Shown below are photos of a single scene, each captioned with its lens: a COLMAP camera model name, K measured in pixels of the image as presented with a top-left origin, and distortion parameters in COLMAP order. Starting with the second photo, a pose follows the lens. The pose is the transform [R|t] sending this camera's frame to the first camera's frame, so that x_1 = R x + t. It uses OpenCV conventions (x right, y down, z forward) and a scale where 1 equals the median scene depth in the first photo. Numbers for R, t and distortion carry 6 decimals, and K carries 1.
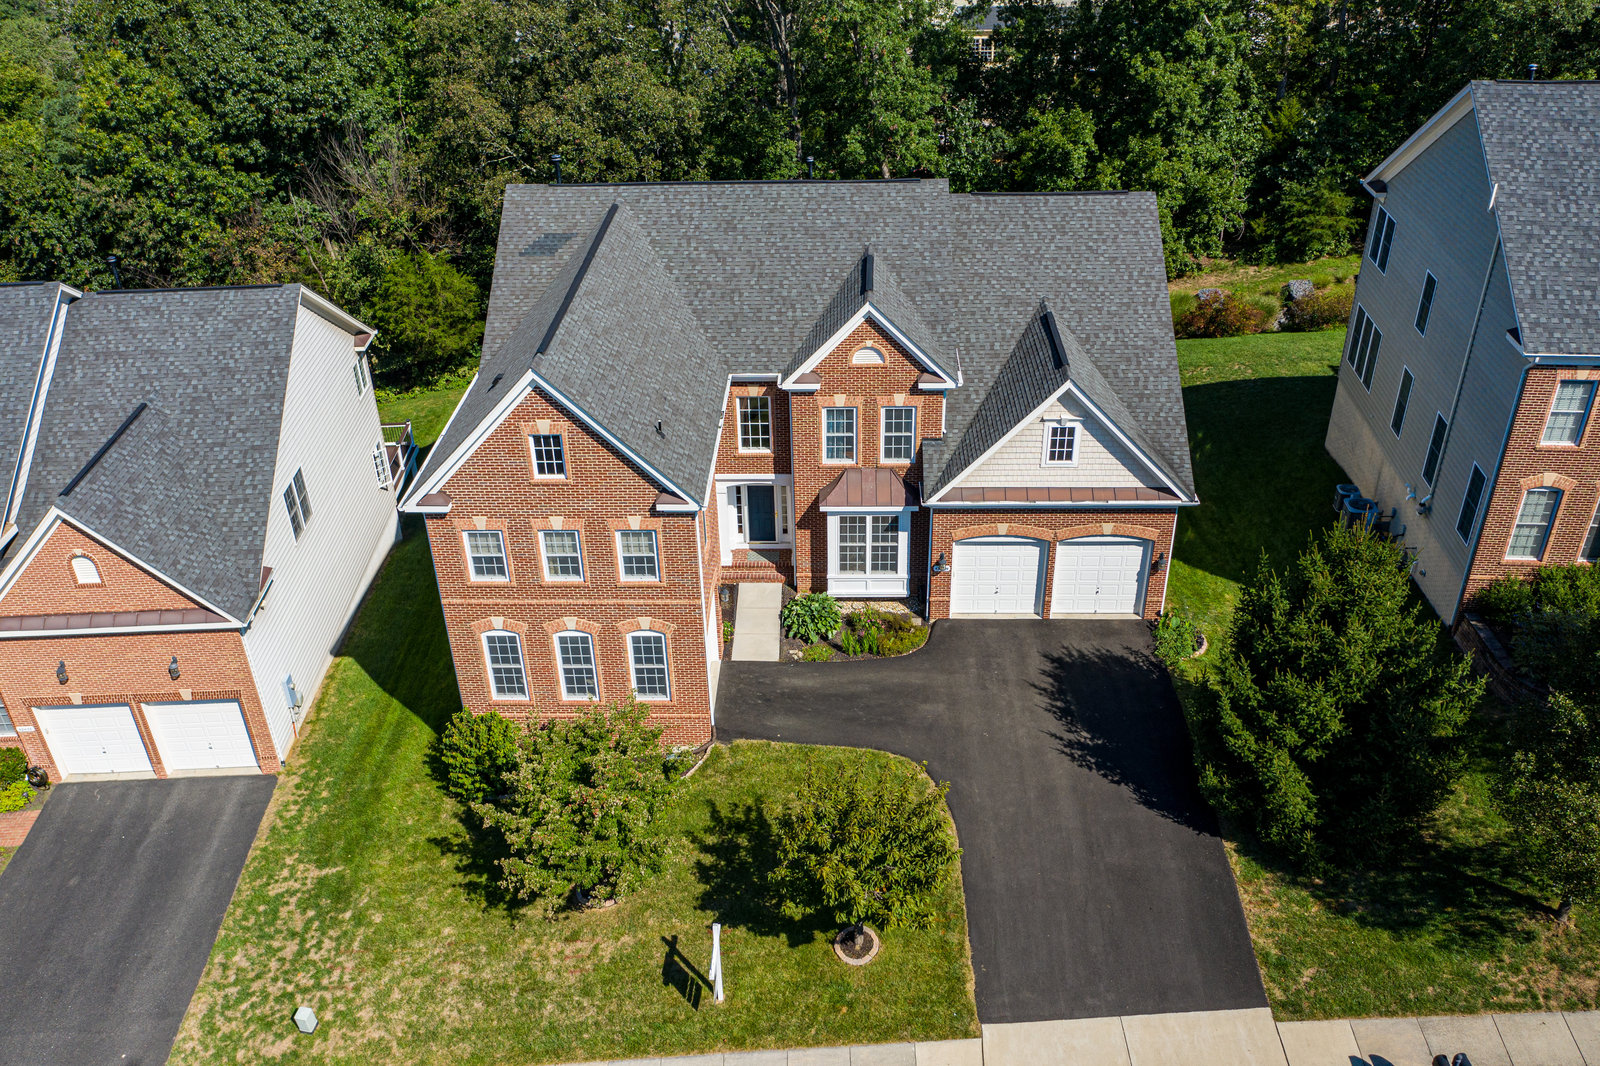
lens RADIAL K [[1280.6, 0, 800.0], [0, 1280.6, 533.0], [0, 0, 1]] dist [-0.011881, 0.002757]
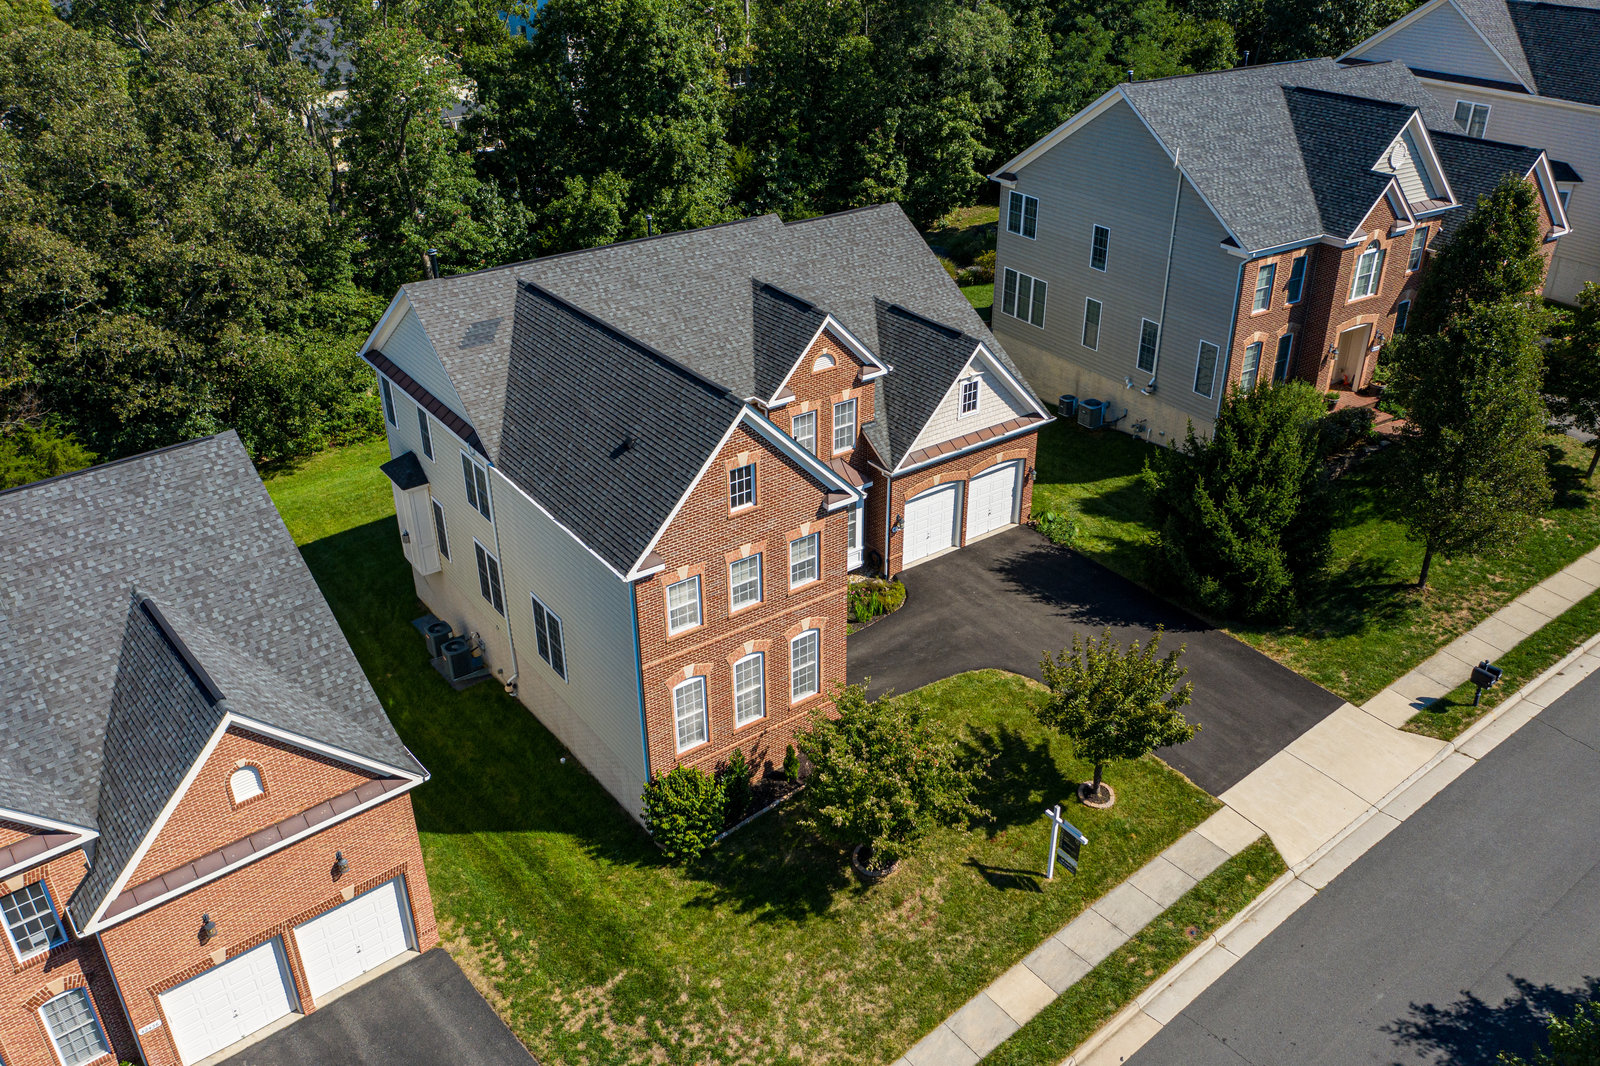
lens RADIAL K [[1259.2, 0, 800.0], [0, 1259.2, 533.0], [0, 0, 1]] dist [-0.009665, 0.000332]
pose [[0.787318, -0.280117, 0.549241, -0.627641], [0.313838, 0.948866, 0.034052, -0.037671], [-0.530694, 0.145563, 0.834970, 0.087496]]
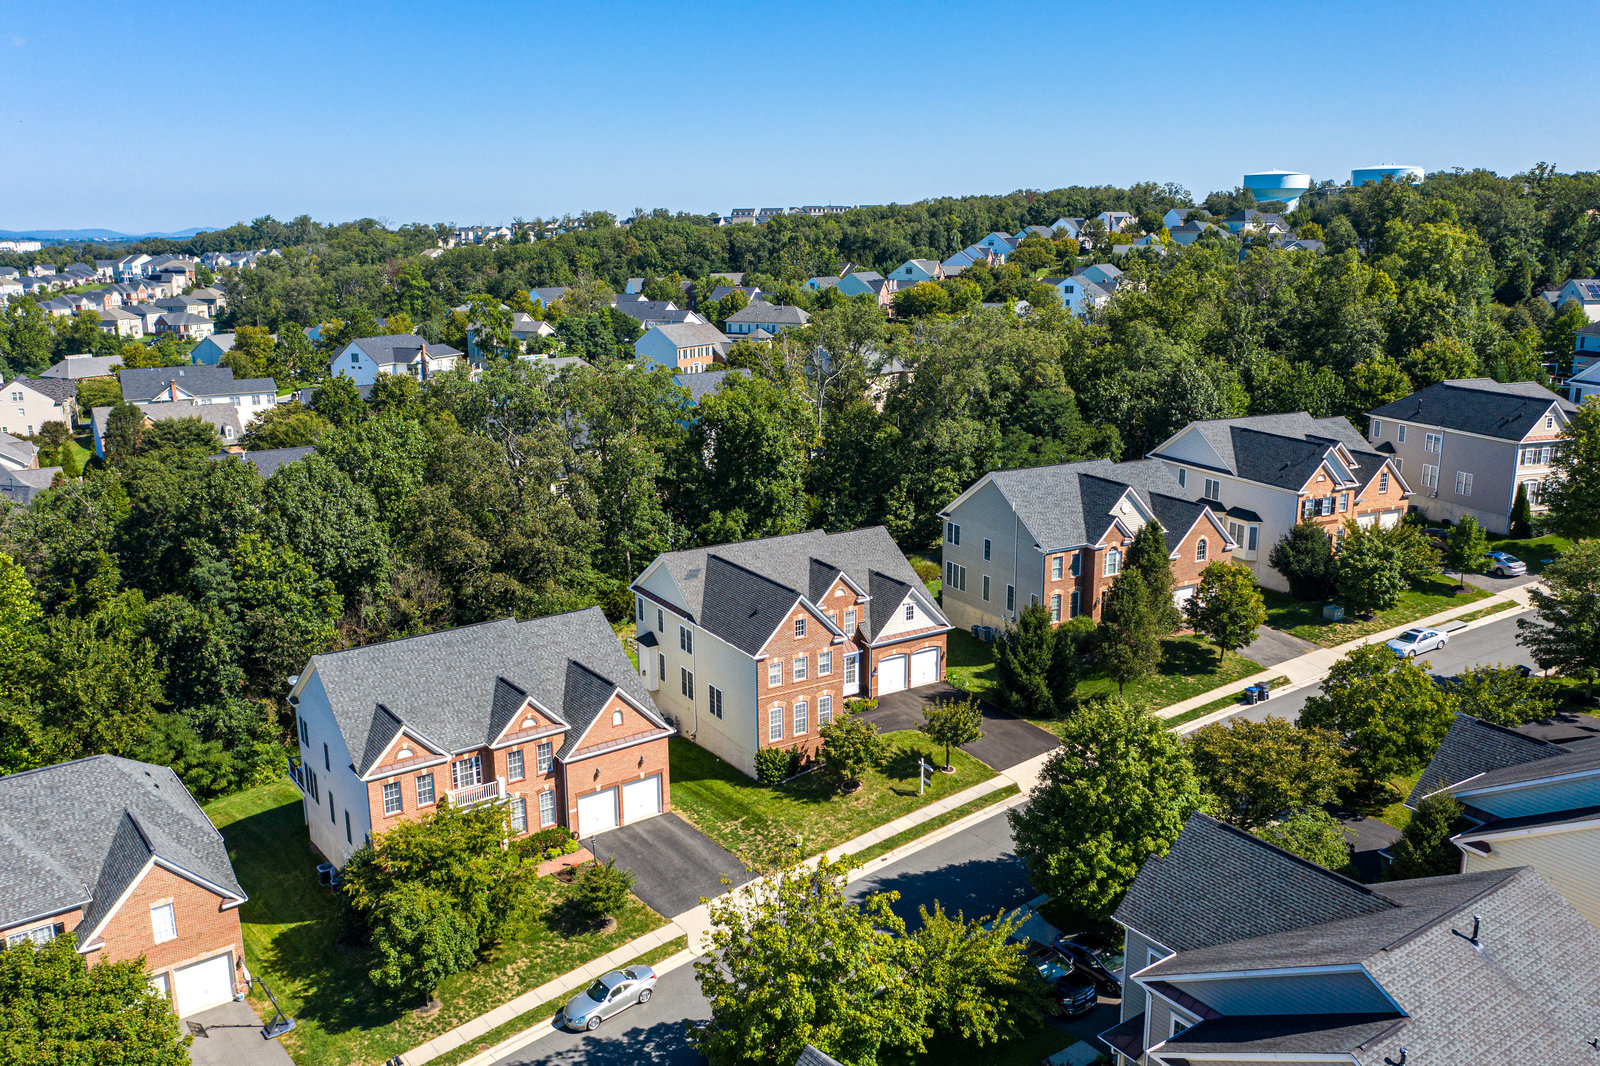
lens RADIAL K [[1280.6, 0, 800.0], [0, 1280.6, 533.0], [0, 0, 1]] dist [-0.011881, 0.002757]
pose [[0.827904, -0.114886, 0.548978, -1.413074], [0.283218, 0.930473, -0.232395, 0.326125], [-0.484110, 0.347881, 0.802880, -1.071982]]
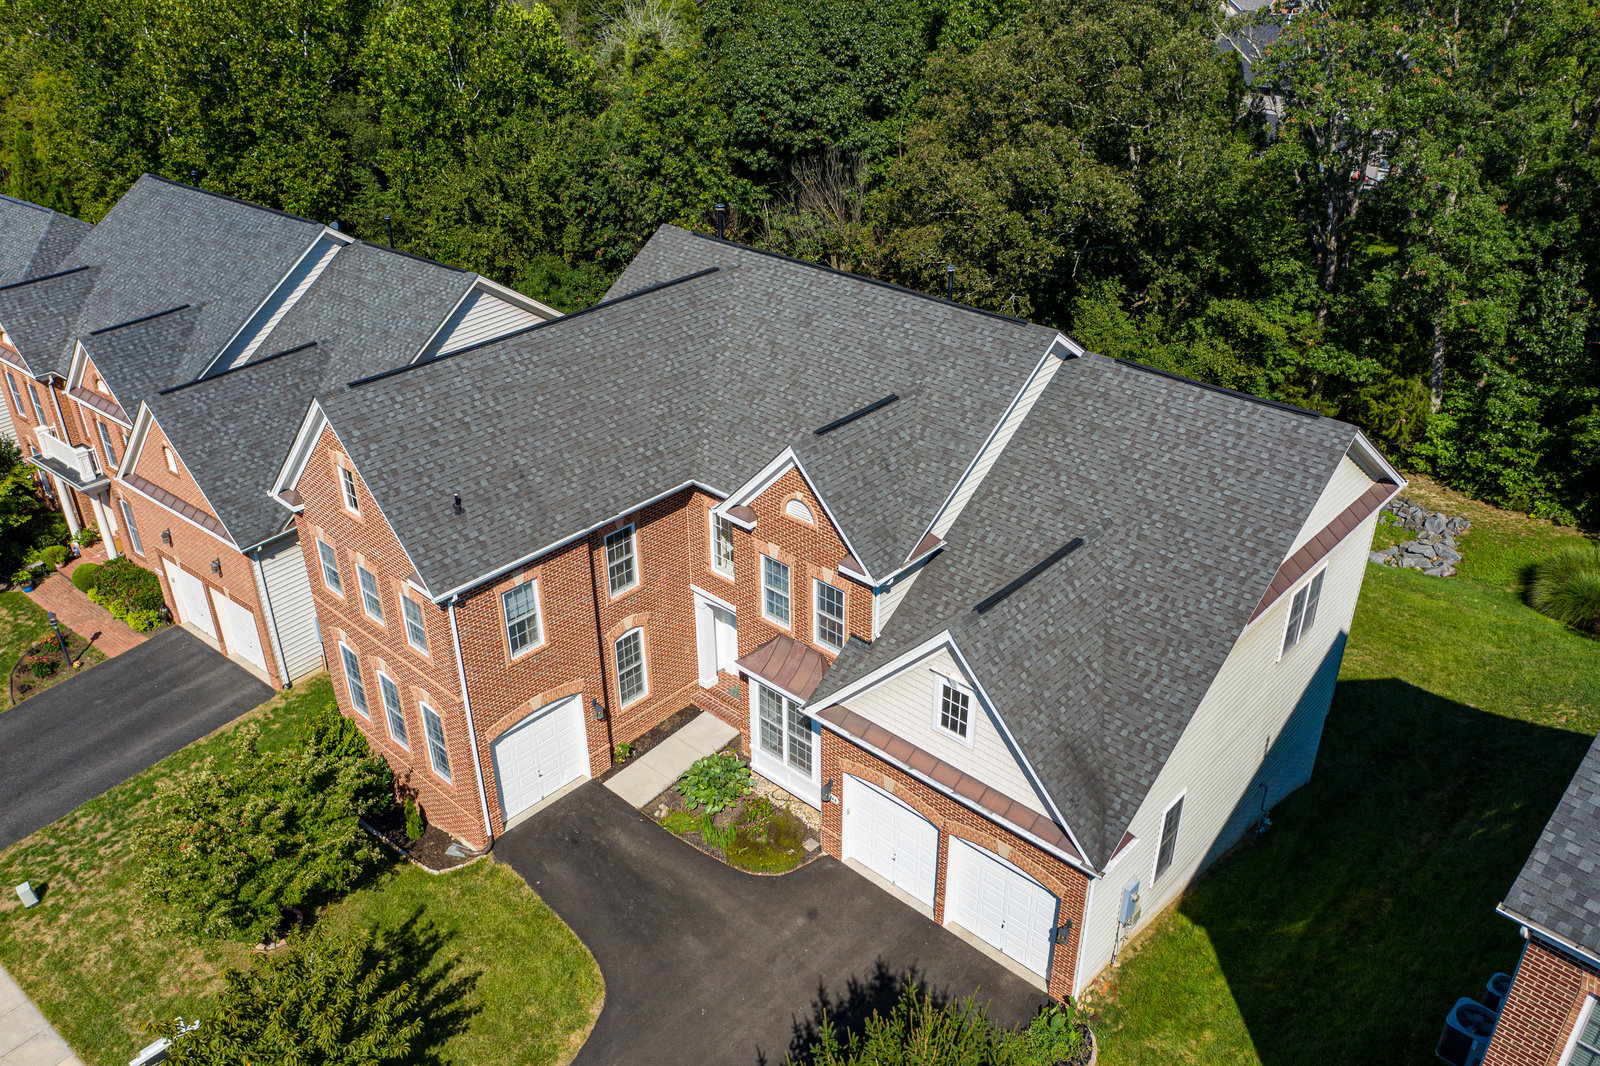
lens RADIAL K [[1259.2, 0, 800.0], [0, 1259.2, 533.0], [0, 0, 1]] dist [-0.009665, 0.000332]
pose [[0.755476, 0.335545, -0.562731, 0.502106], [-0.351262, 0.932462, 0.084432, -0.191559], [0.553056, 0.133880, 0.822317, 0.350230]]
